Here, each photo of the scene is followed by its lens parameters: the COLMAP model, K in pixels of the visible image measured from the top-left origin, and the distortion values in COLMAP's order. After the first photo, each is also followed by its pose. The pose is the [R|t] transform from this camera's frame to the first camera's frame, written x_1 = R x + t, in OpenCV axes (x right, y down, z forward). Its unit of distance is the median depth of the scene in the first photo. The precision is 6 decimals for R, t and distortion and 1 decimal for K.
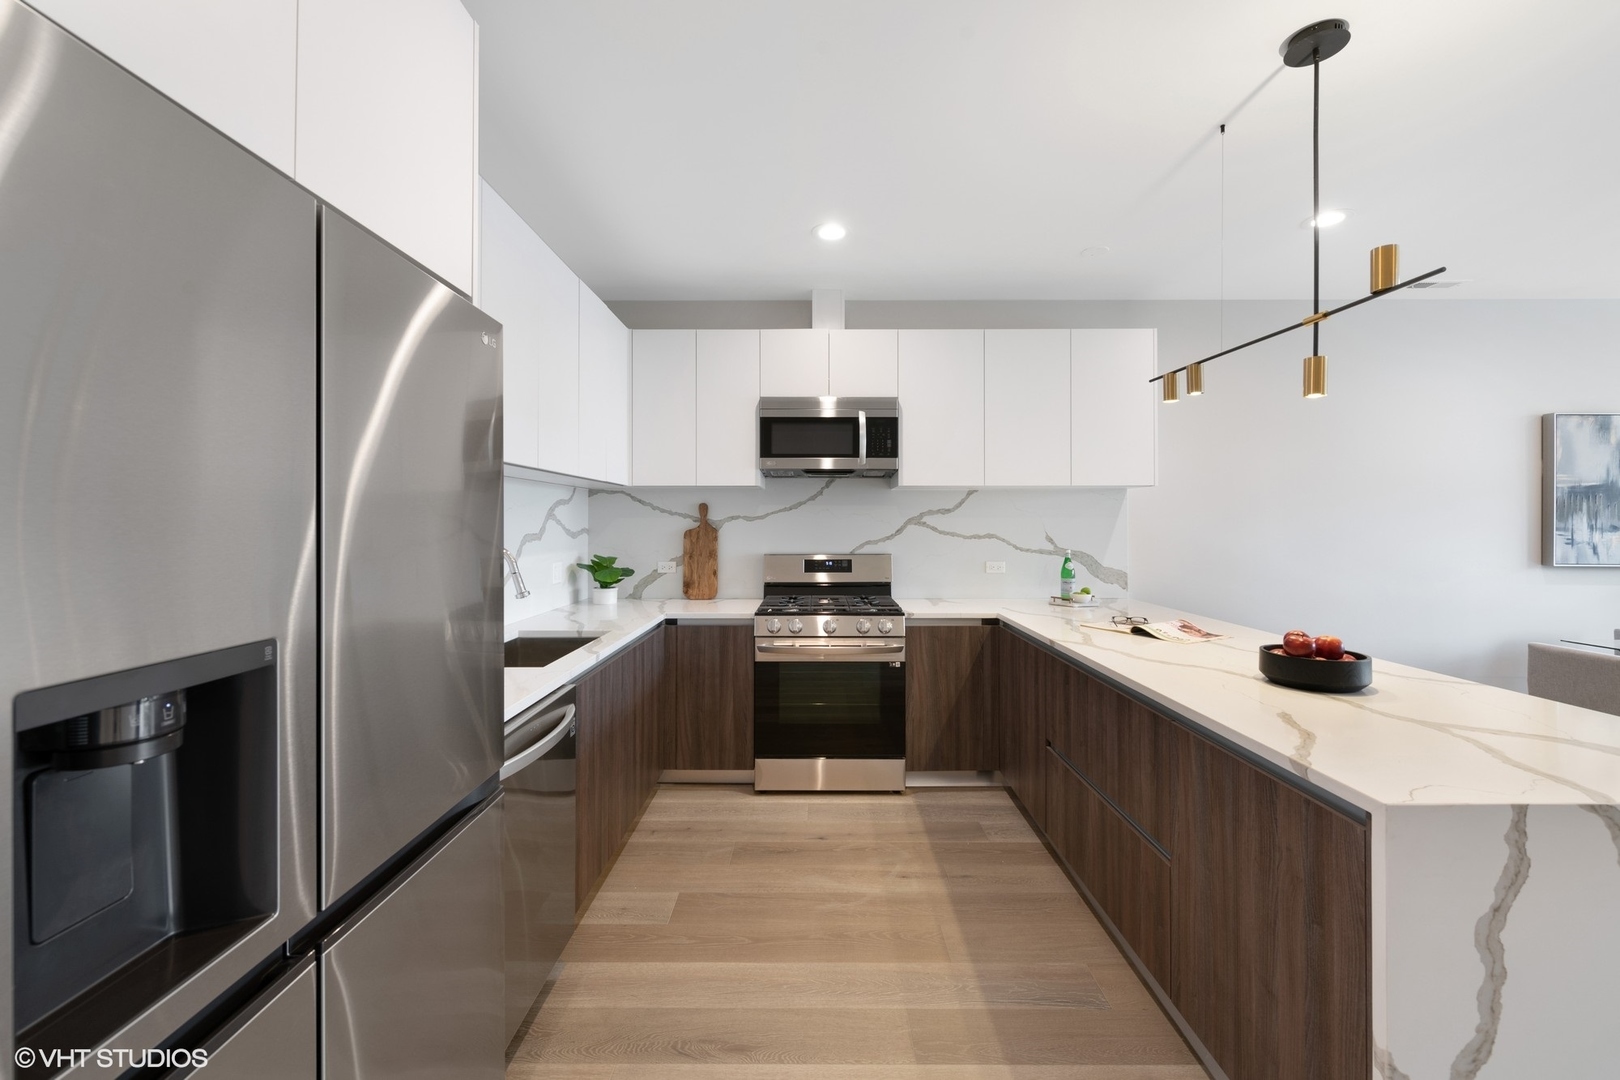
lens RADIAL K [[641.7, 0, 794.3], [0, 641.7, 517.5], [0, 0, 1]] dist [0.000378, -0.000305]
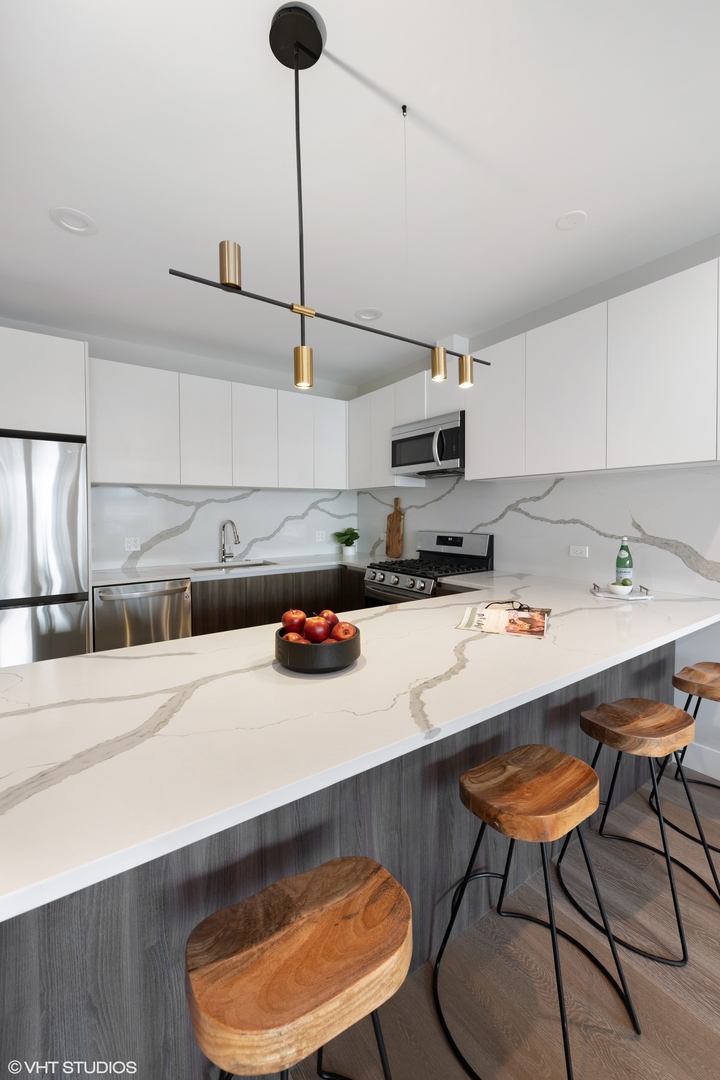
lens RADIAL K [[422.0, 0, 356.9], [0, 422.0, 523.8], [0, 0, 1]] dist [-0.000613, -0.000330]
pose [[0.584889, 0.021024, -0.810841, 0.681402], [0.010820, 0.999373, 0.033717, 0.006286], [0.811041, -0.028494, 0.584295, 0.319654]]
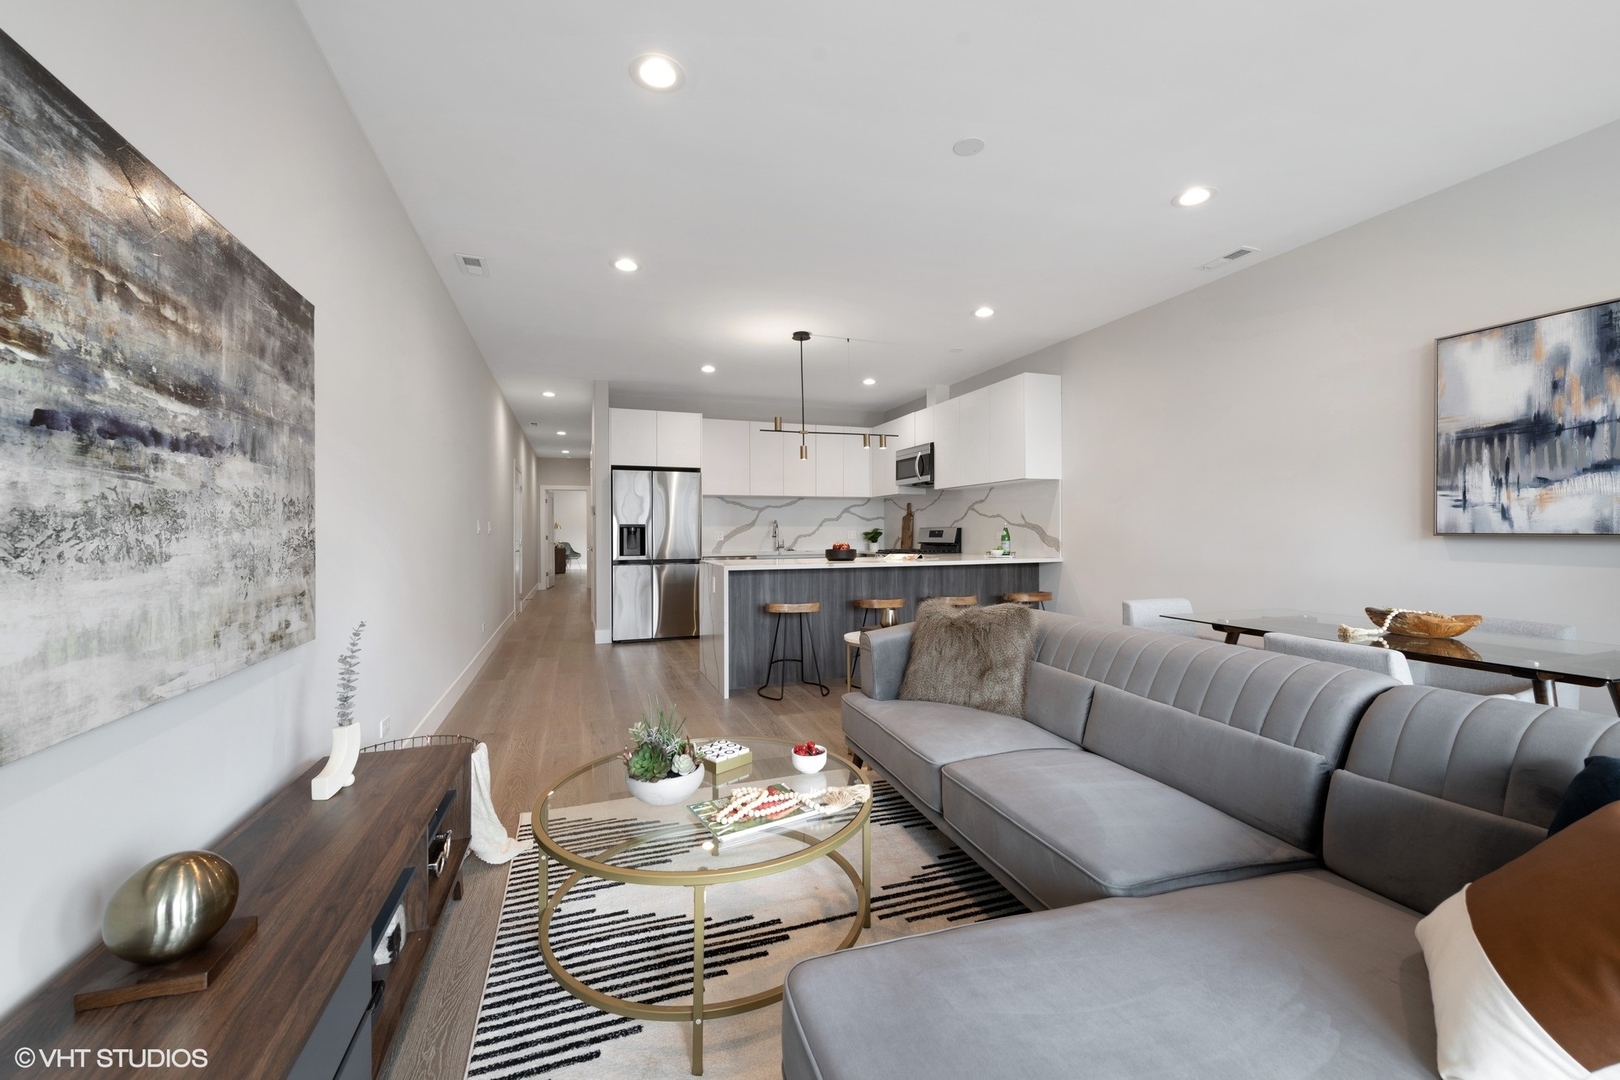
lens RADIAL K [[611.4, 0, 807.6], [0, 611.4, 530.3], [0, 0, 1]] dist [0.000102, -0.000164]
pose [[0.353819, -0.002450, -0.935311, 1.609690], [0.012797, 0.999916, 0.002221, 0.057860], [0.935226, -0.012755, 0.353820, 0.025645]]
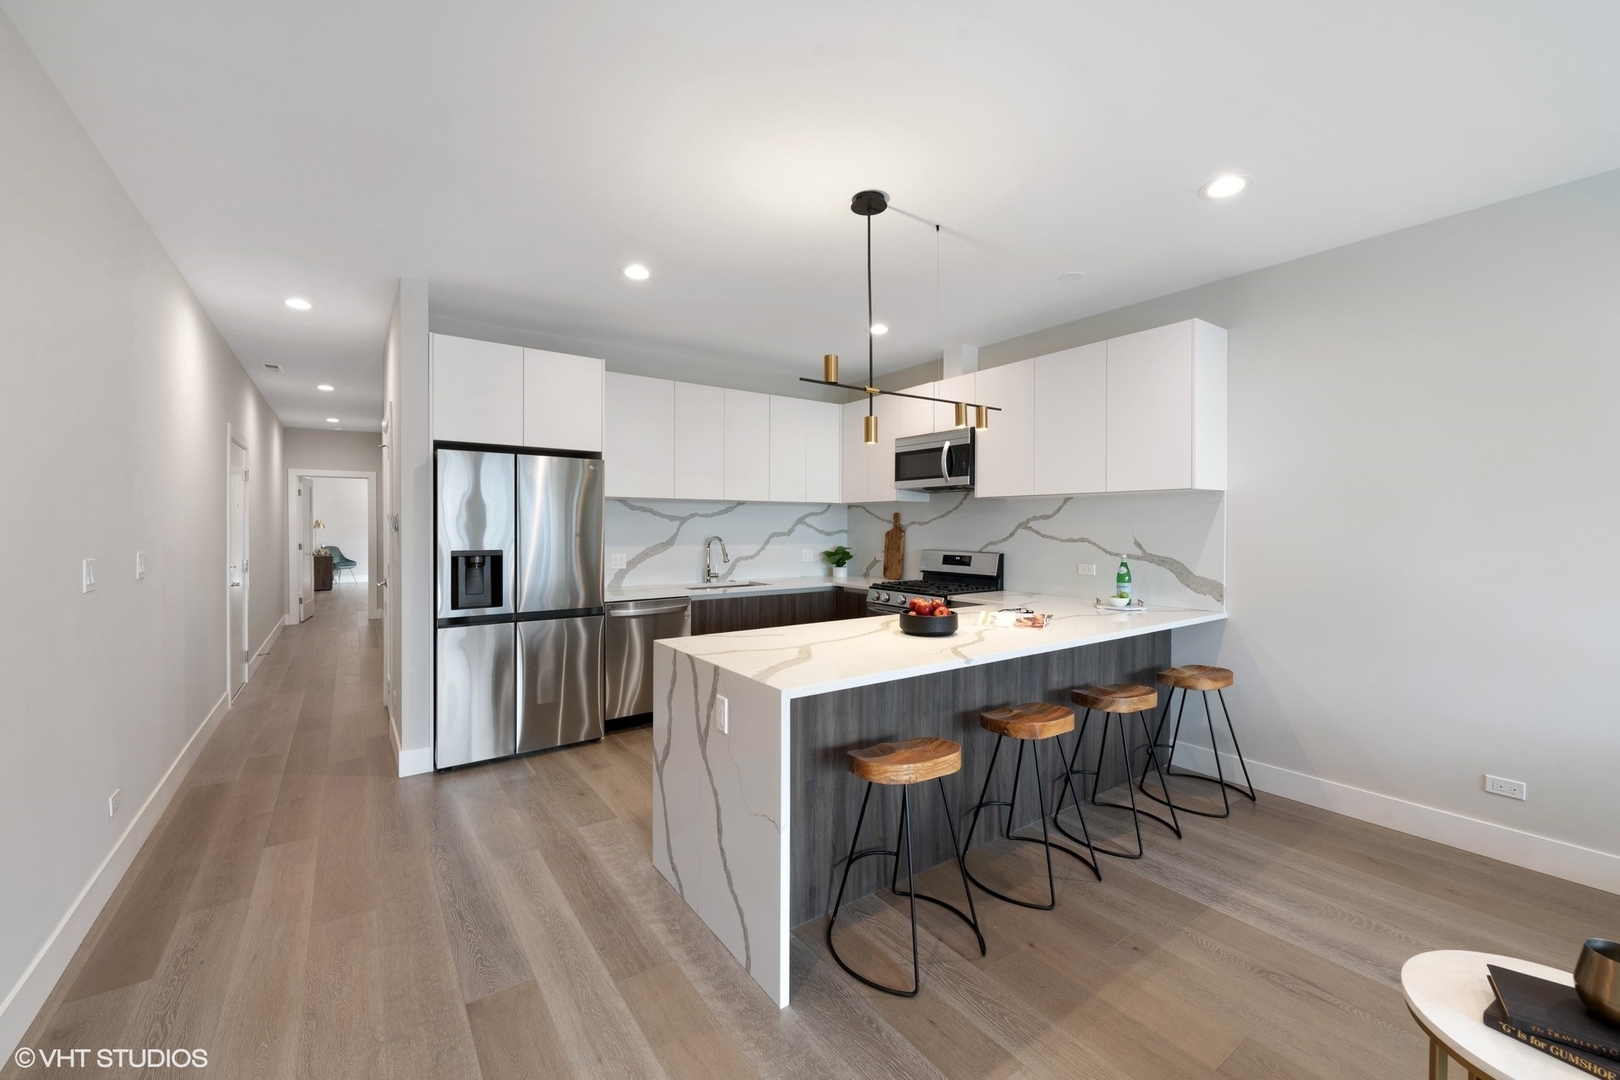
lens RADIAL K [[625.3, 0, 809.2], [0, 625.3, 528.9], [0, 0, 1]] dist [0.000234, -0.000272]
pose [[0.594457, 0.006837, -0.804099, 0.905451], [0.003349, 0.999934, 0.010977, -0.002541], [0.804121, -0.009218, 0.594395, 0.013639]]
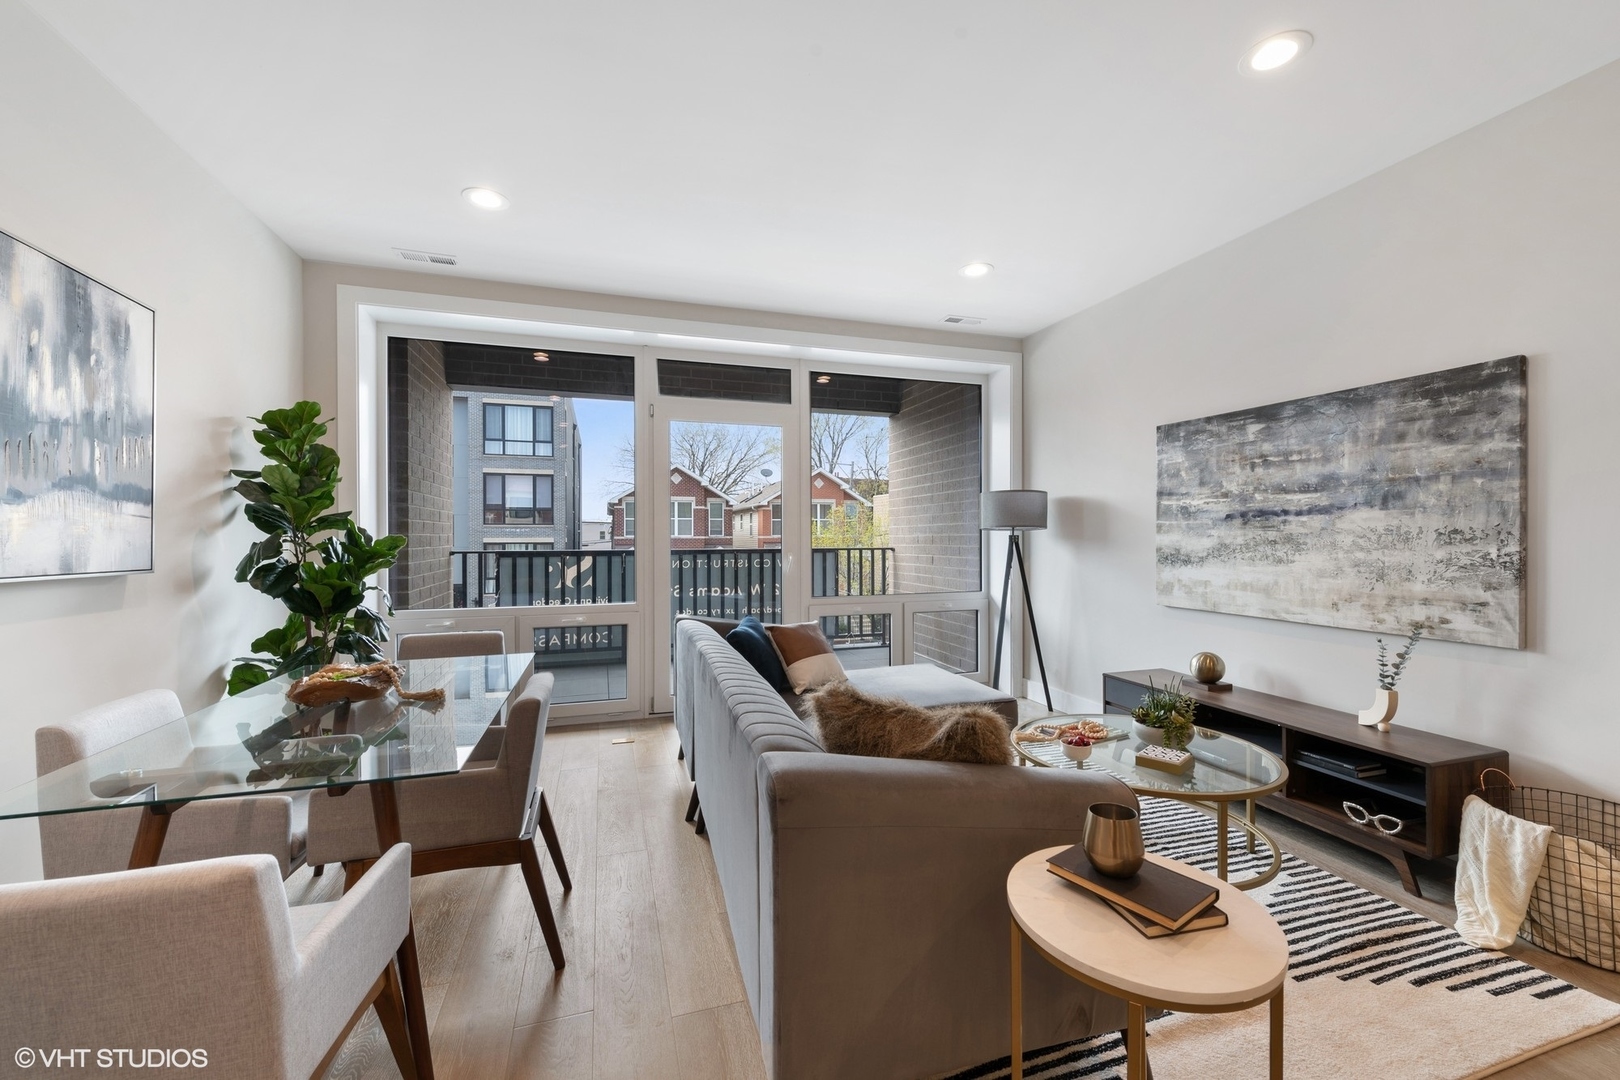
lens RADIAL K [[638.3, 0, 810.0], [0, 638.3, 540.0], [0, 0, 1]] dist [0.000258, -0.000031]
pose [[-0.320694, -0.001533, 0.947182, 0.678703], [-0.004937, 0.999988, -0.000053, 0.045188], [-0.947170, -0.004693, -0.320698, 0.617597]]
